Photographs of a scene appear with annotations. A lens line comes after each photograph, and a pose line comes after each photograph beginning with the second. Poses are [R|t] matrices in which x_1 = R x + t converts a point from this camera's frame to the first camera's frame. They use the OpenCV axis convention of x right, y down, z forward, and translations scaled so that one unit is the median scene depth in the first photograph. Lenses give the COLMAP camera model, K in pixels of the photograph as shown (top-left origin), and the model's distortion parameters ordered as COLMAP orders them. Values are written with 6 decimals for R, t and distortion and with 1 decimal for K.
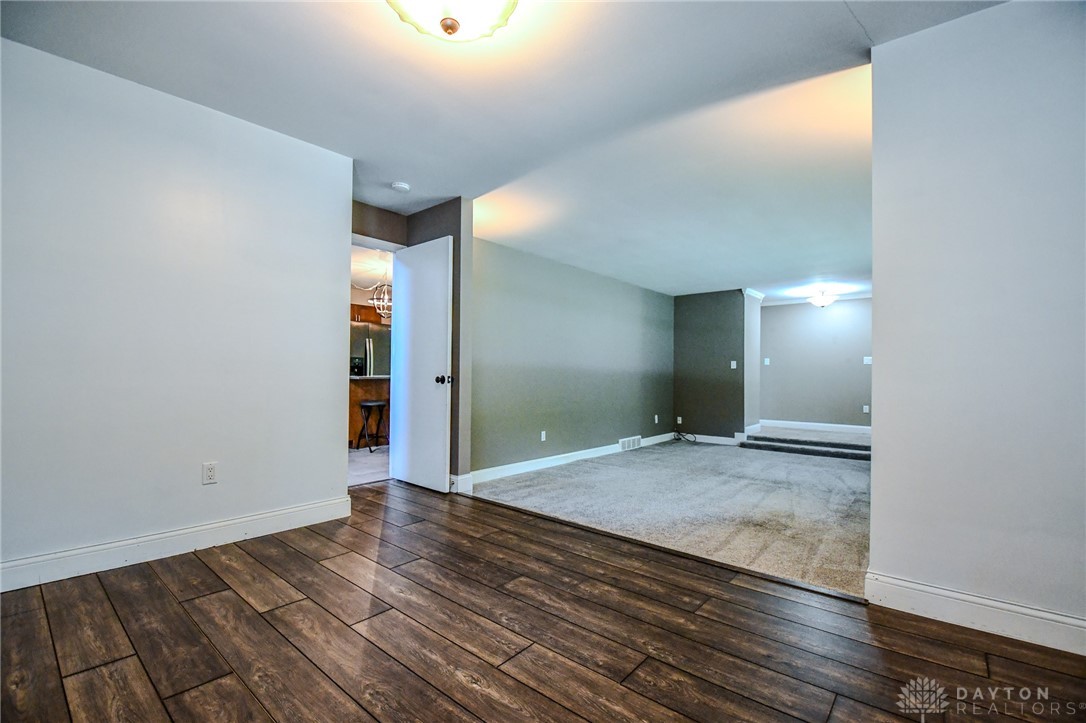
lens RADIAL K [[474.7, 0, 535.9], [0, 474.7, 367.2], [0, 0, 1]] dist [0.016106, -0.022913]
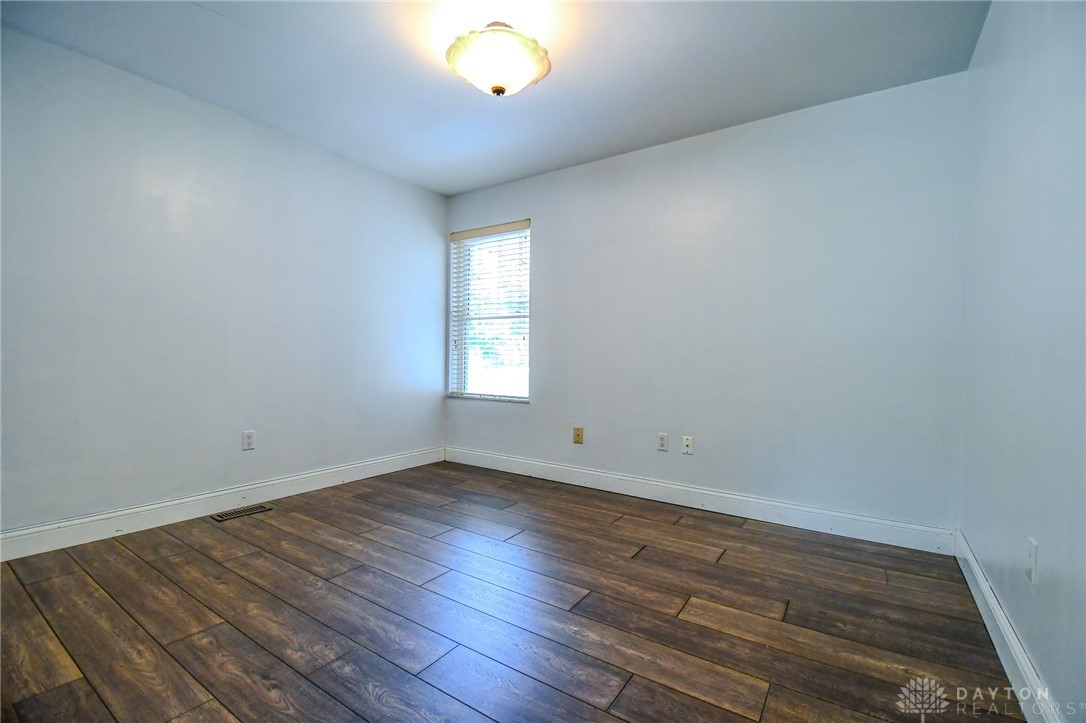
lens RADIAL K [[474.7, 0, 535.9], [0, 474.7, 367.2], [0, 0, 1]] dist [0.016106, -0.022913]
pose [[-0.993237, -0.022285, -0.113943, -0.124554], [-0.023446, 0.999686, 0.008862, 0.030123], [0.113710, 0.011473, -0.993448, 1.937857]]
